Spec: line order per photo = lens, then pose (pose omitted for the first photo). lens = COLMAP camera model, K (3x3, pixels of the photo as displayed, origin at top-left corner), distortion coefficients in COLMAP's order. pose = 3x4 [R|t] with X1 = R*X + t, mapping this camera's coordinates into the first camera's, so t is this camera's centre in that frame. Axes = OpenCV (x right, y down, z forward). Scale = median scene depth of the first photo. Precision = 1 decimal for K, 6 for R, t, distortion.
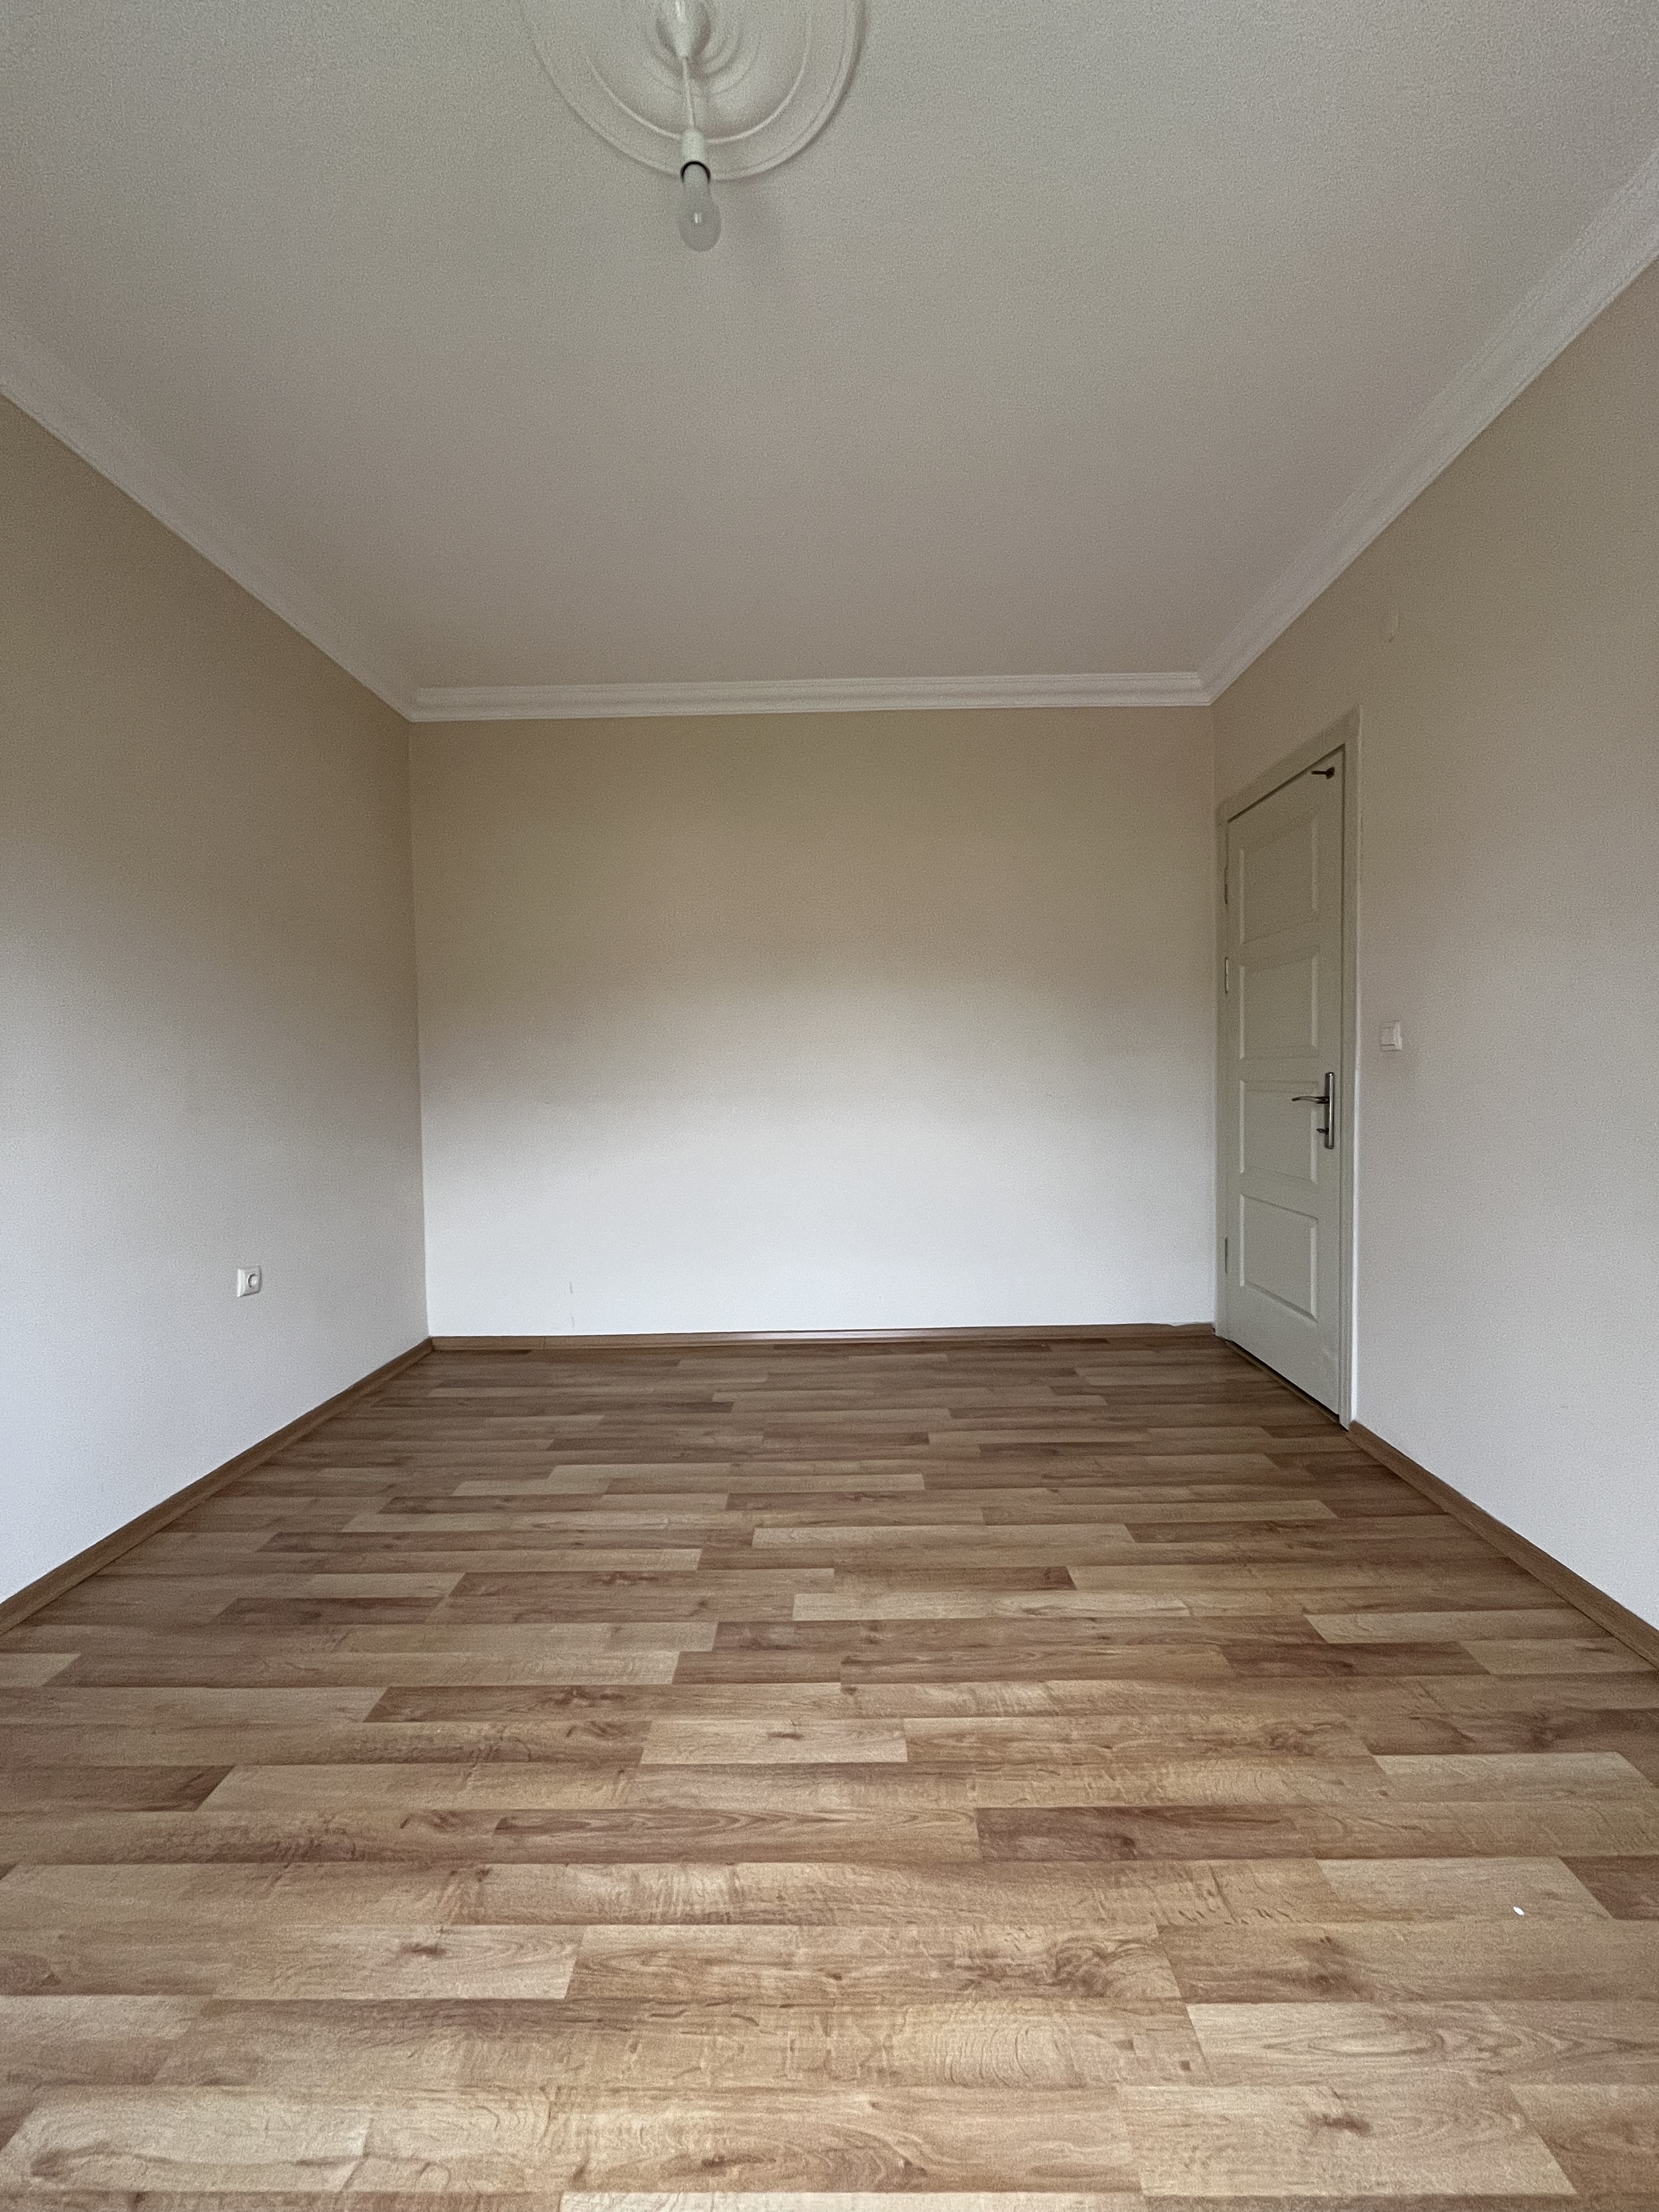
lens RADIAL K [[893.9, 0, 832.9], [0, 893.9, 1111.2], [0, 0, 1]] dist [-0.000287, -0.000830]
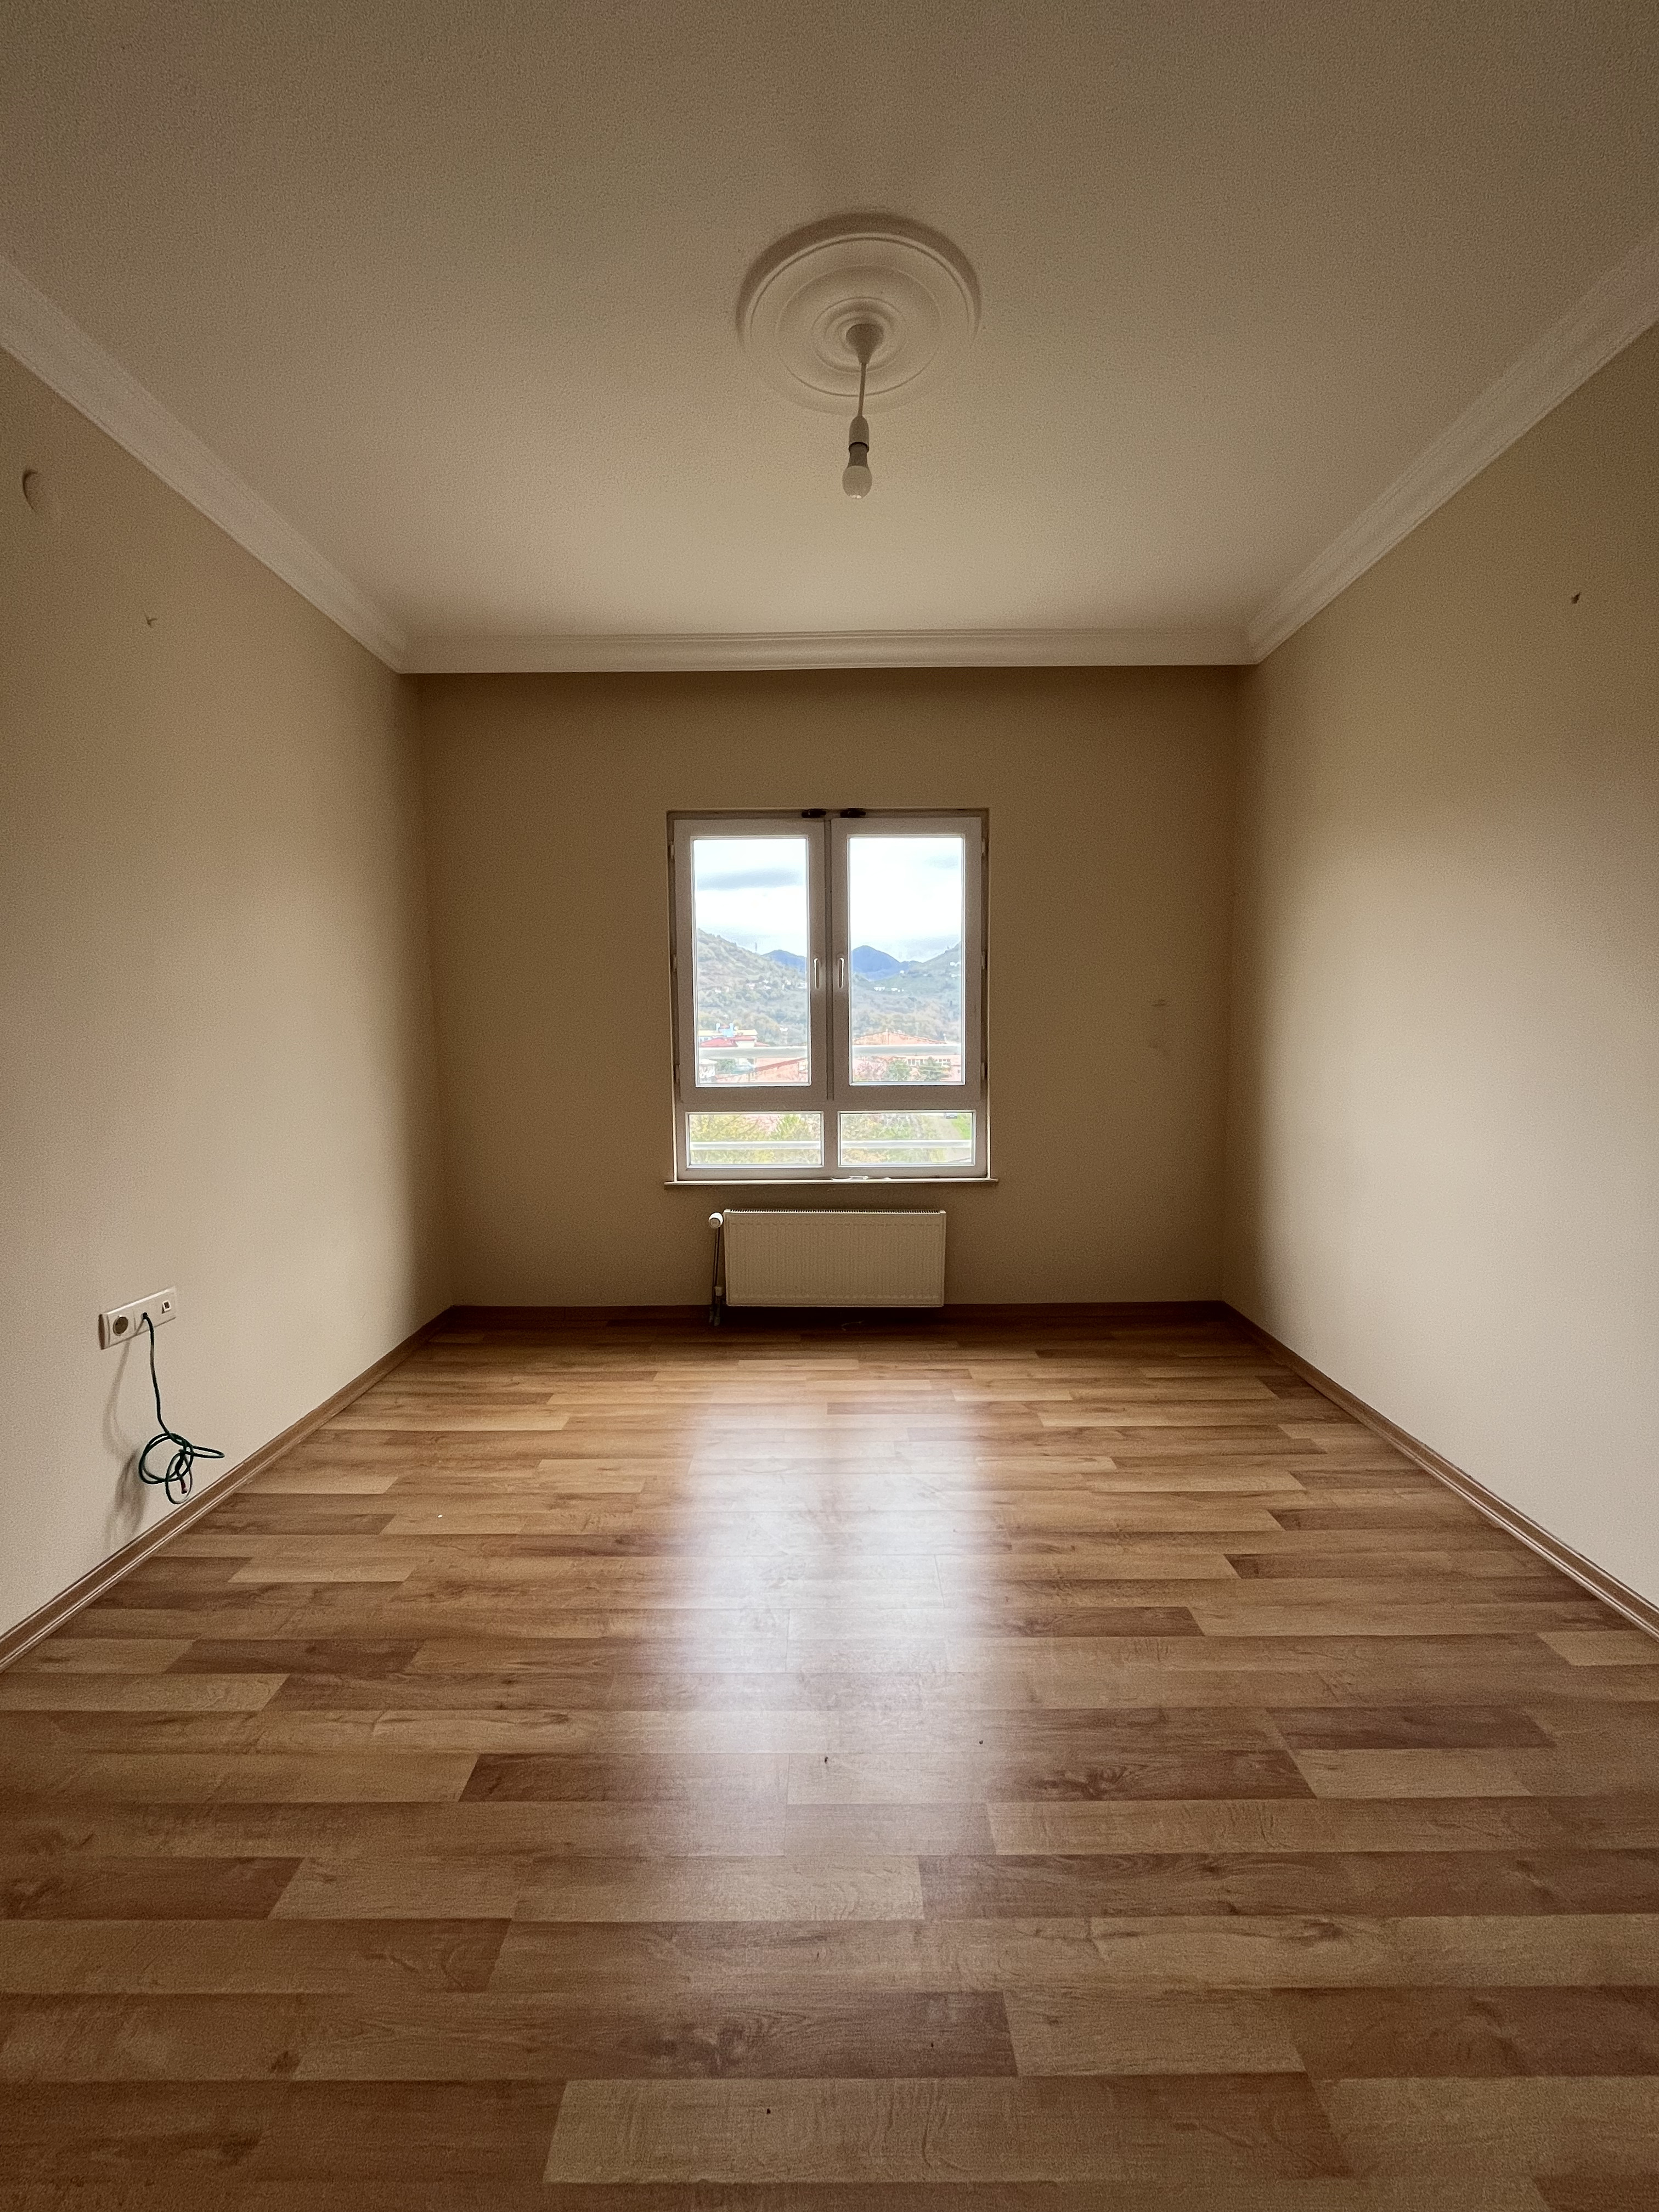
lens RADIAL K [[893.9, 0, 827.6], [0, 893.9, 1103.7], [0, 0, 1]] dist [-0.000287, -0.000830]
pose [[-0.999606, 0.026286, -0.009825, -0.042914], [0.024788, 0.991211, 0.129947, -0.136480], [0.013154, 0.129652, -0.991472, 1.843587]]
